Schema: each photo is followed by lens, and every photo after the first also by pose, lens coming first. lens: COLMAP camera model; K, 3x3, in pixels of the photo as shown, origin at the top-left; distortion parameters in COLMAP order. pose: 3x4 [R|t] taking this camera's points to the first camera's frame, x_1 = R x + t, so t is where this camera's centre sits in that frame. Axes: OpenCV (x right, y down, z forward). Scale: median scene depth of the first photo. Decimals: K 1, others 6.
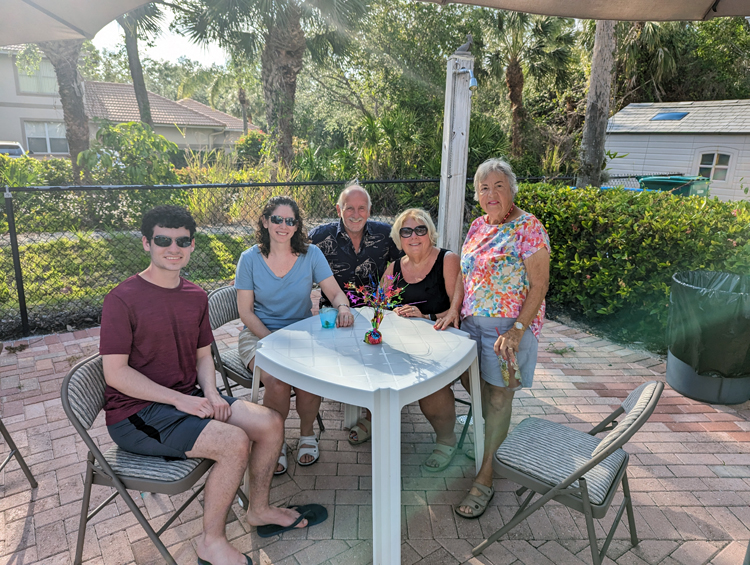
lens RADIAL K [[556.7, 0, 375.0], [0, 556.7, 282.5], [0, 0, 1]] dist [0.033427, -0.044203]
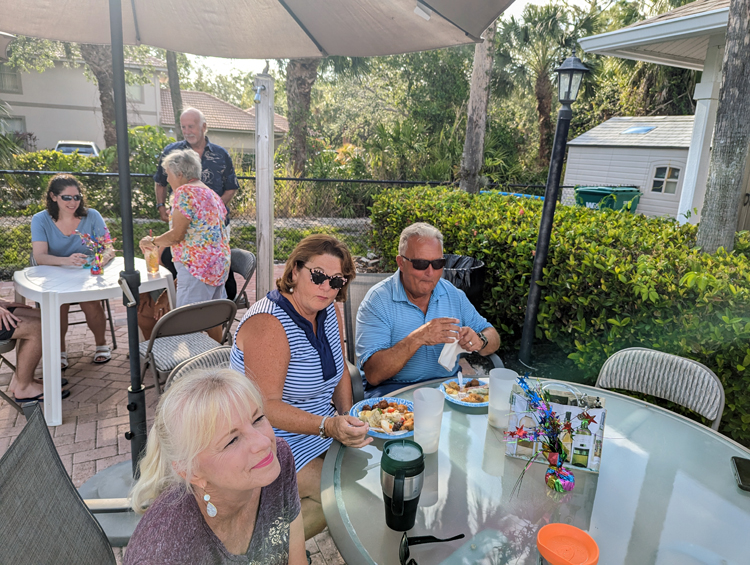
lens RADIAL K [[556.7, 0, 375.0], [0, 556.7, 282.5], [0, 0, 1]] dist [0.033427, -0.044203]
pose [[0.988736, 0.057734, -0.138084, 0.212086], [-0.059726, 0.998161, -0.010325, 0.019946], [0.137234, 0.018456, 0.990367, -0.072743]]
